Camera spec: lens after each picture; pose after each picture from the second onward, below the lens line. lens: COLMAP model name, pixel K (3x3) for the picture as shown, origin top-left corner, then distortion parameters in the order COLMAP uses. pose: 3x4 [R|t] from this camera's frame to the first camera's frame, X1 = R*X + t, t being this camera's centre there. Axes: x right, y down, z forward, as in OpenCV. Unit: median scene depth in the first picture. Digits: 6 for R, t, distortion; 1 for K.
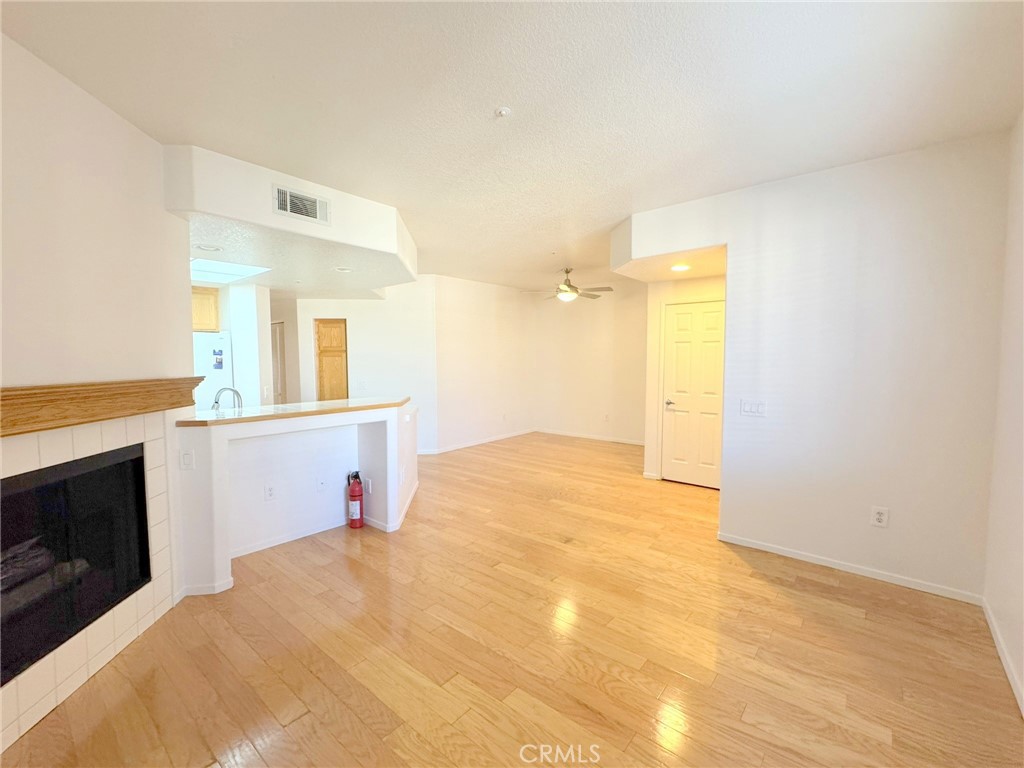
lens RADIAL K [[451.1, 0, 506.3], [0, 451.1, 384.6], [0, 0, 1]] dist [0.002148, -0.000586]
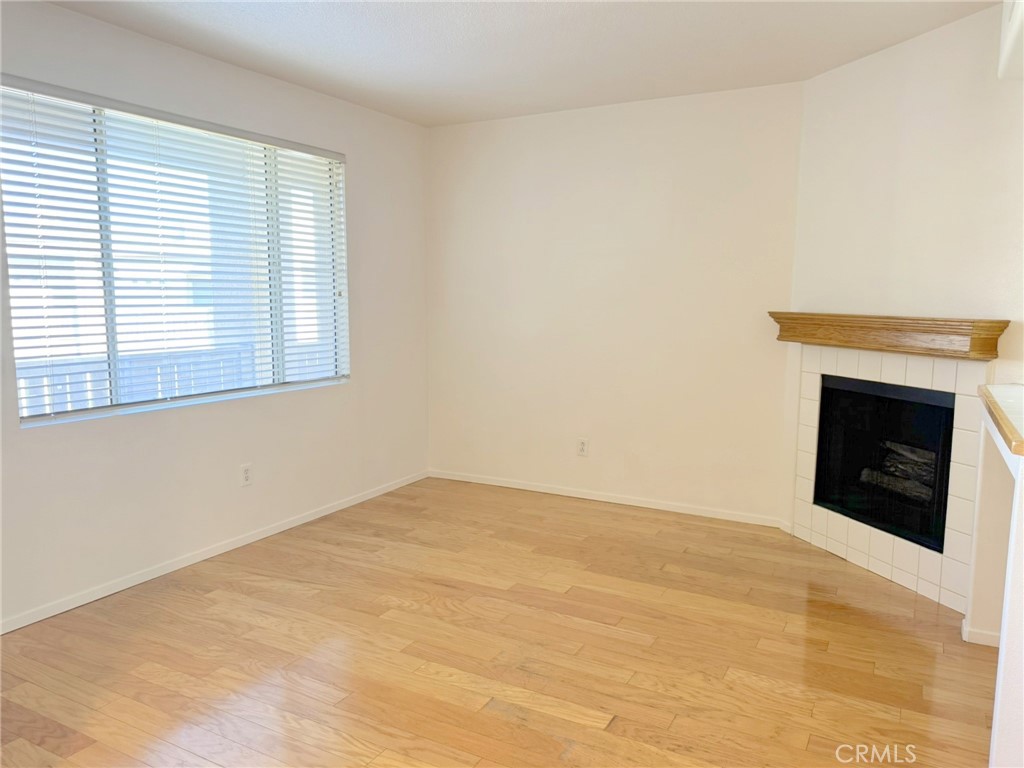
lens RADIAL K [[723.6, 0, 512.0], [0, 723.6, 384.0], [0, 0, 1]] dist [0.031600, -0.004686]
pose [[-0.977547, 0.025159, -0.209211, 0.275685], [-0.012652, 0.984048, 0.177455, -0.111938], [0.210338, 0.176118, -0.961634, 1.941118]]
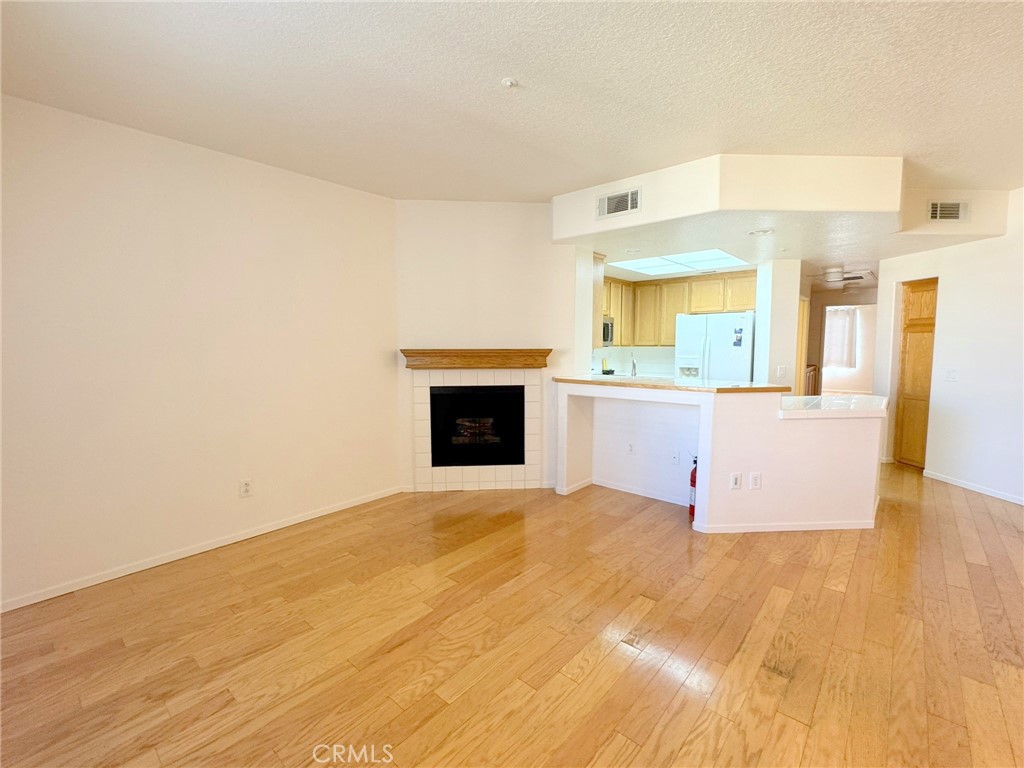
lens RADIAL K [[451.1, 0, 506.3], [0, 451.1, 384.6], [0, 0, 1]] dist [0.002148, -0.000586]
pose [[-0.024783, 0.103402, -0.994331, 0.853800], [-0.052986, 0.993102, 0.104595, -0.049048], [0.998288, 0.055277, -0.019133, 0.869170]]
